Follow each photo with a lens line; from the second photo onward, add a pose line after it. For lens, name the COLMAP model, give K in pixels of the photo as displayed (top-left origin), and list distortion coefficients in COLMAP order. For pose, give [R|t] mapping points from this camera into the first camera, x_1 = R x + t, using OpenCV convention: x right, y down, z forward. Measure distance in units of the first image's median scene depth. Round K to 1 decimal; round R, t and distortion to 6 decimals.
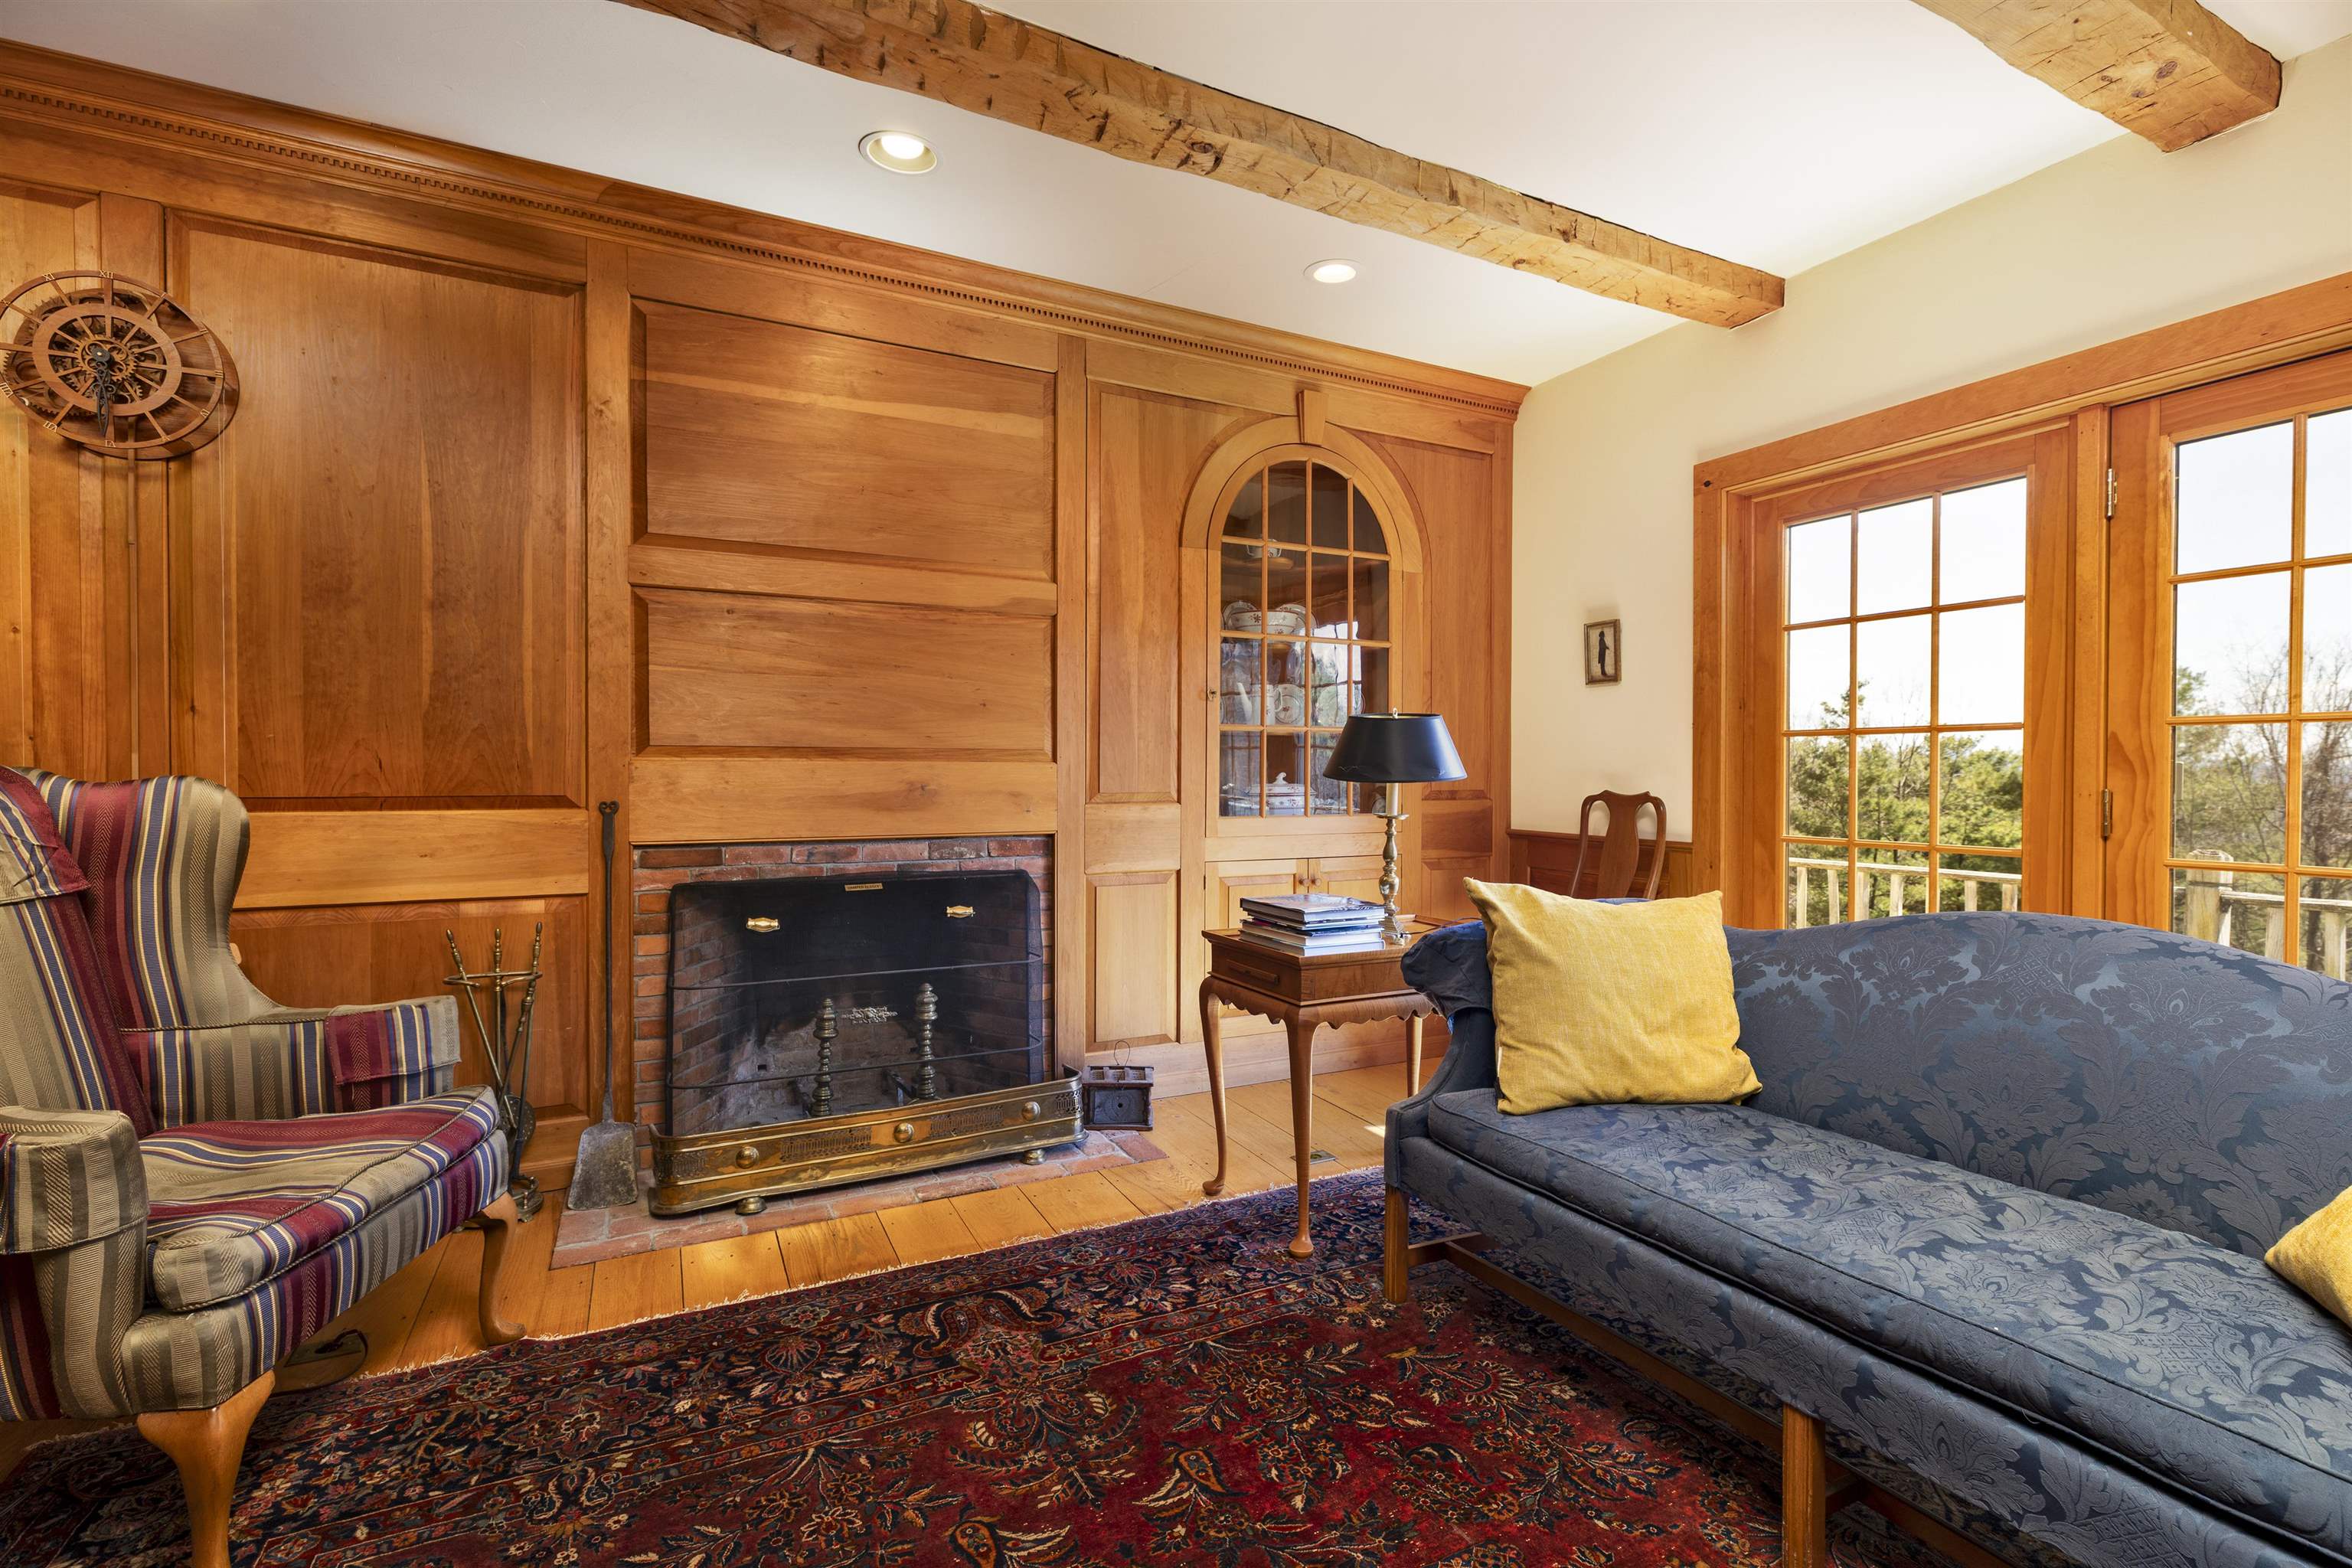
lens RADIAL K [[1055.1, 0, 1176.3], [0, 1055.1, 783.1], [0, 0, 1]] dist [0.004963, -0.001312]
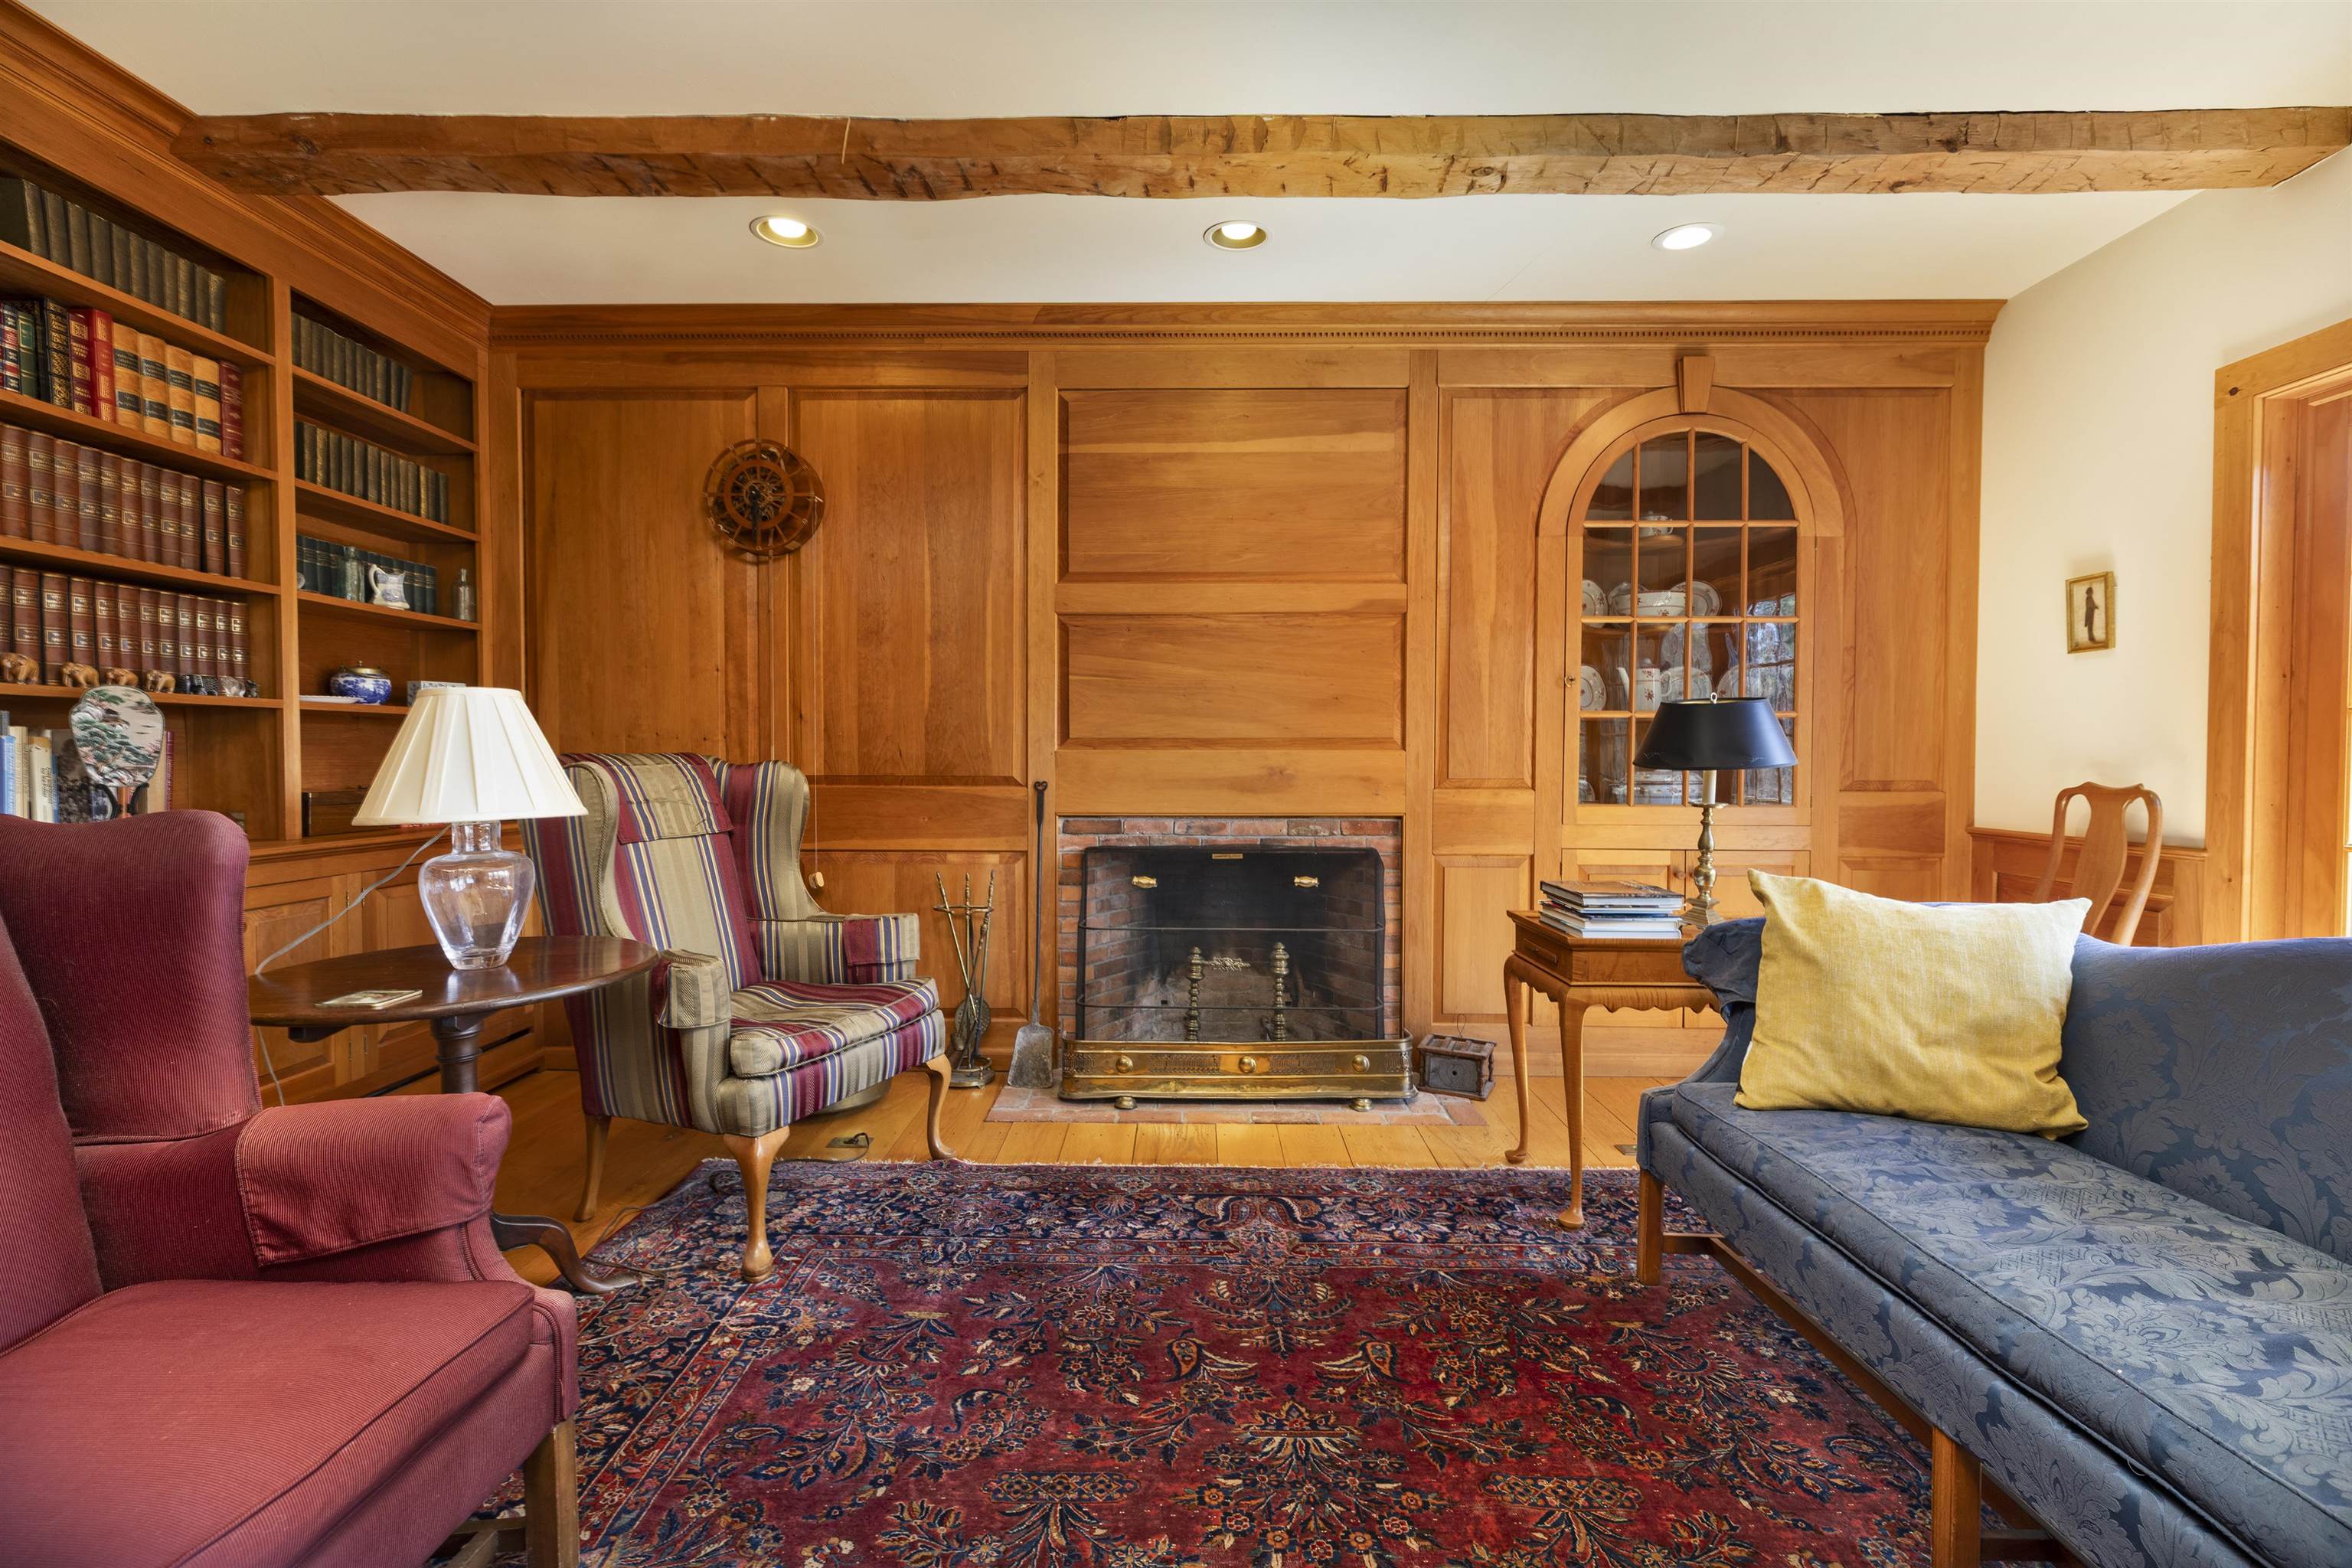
lens RADIAL K [[1055.1, 0, 1170.4], [0, 1055.1, 782.5], [0, 0, 1]] dist [0.004963, -0.001312]
pose [[0.884921, 0.010801, -0.465616, 0.228061], [-0.005677, 0.999907, 0.012406, 0.001987], [0.465707, -0.008335, 0.884900, -0.086209]]
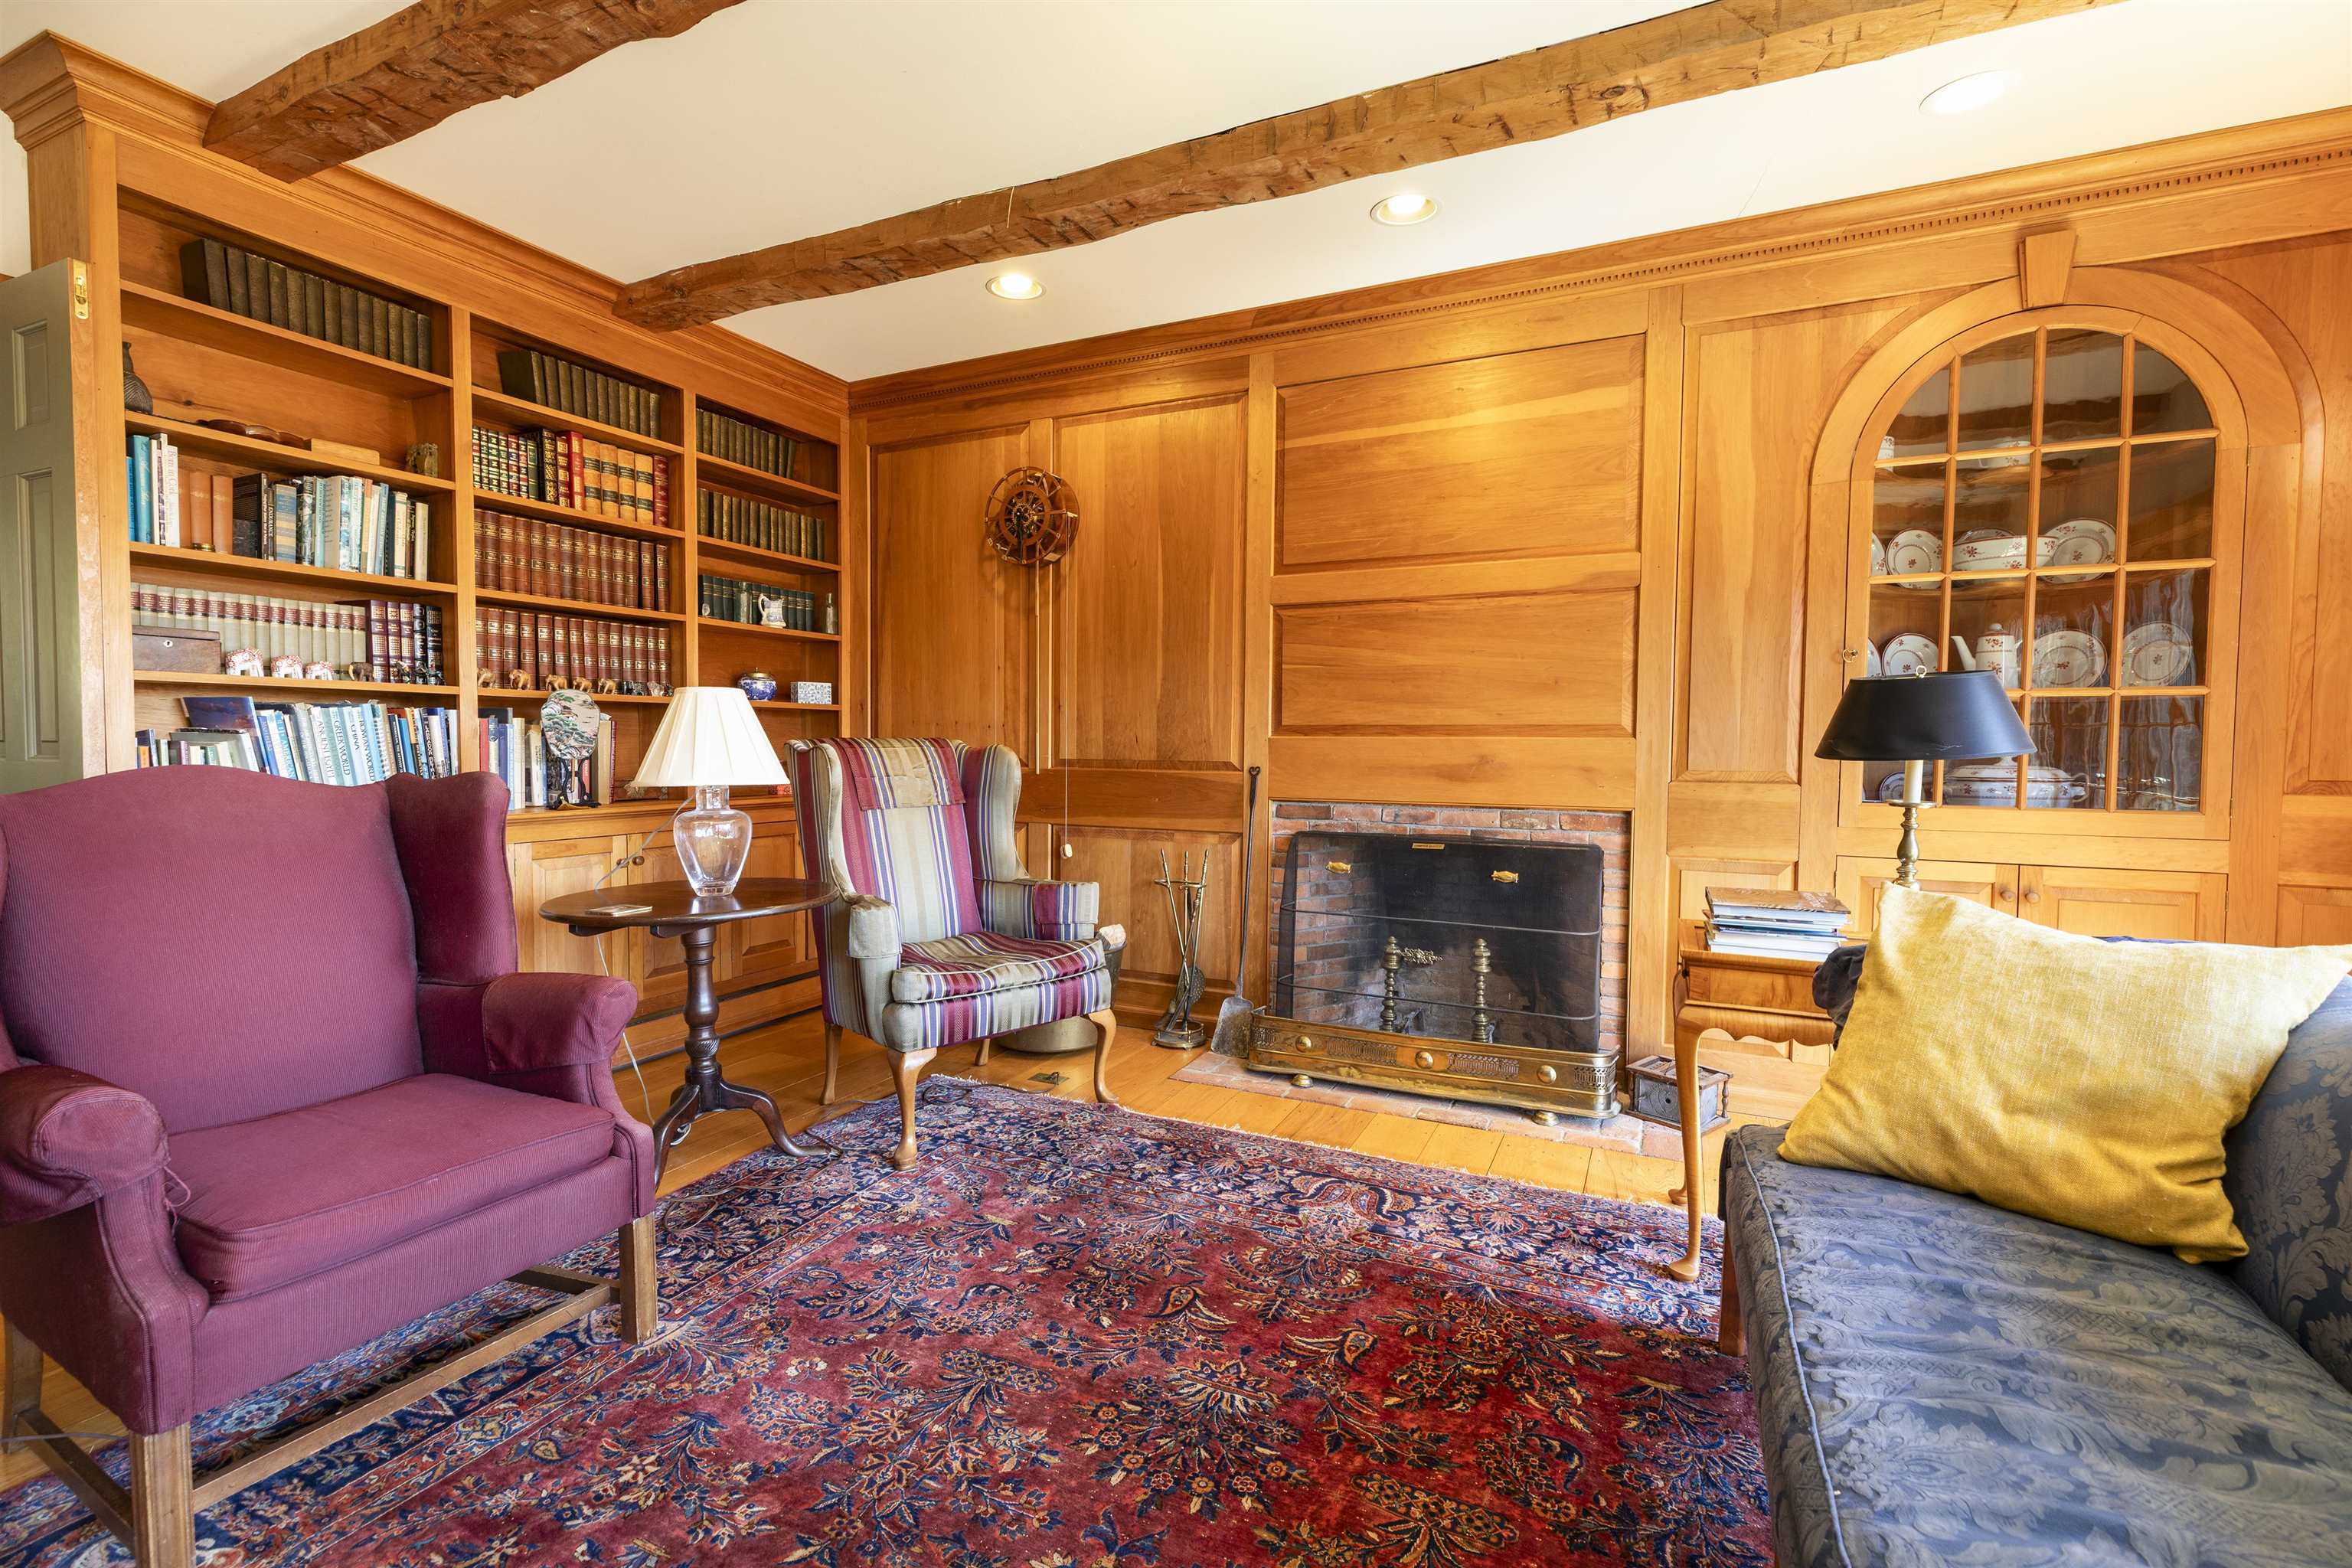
lens RADIAL K [[1055.1, 0, 1166.6], [0, 1055.1, 782.6], [0, 0, 1]] dist [0.004963, -0.001312]
pose [[0.607031, 0.031103, -0.794070, 0.513259], [-0.016299, 0.999511, 0.026691, 0.003916], [0.794511, -0.003260, 0.607241, 0.087226]]
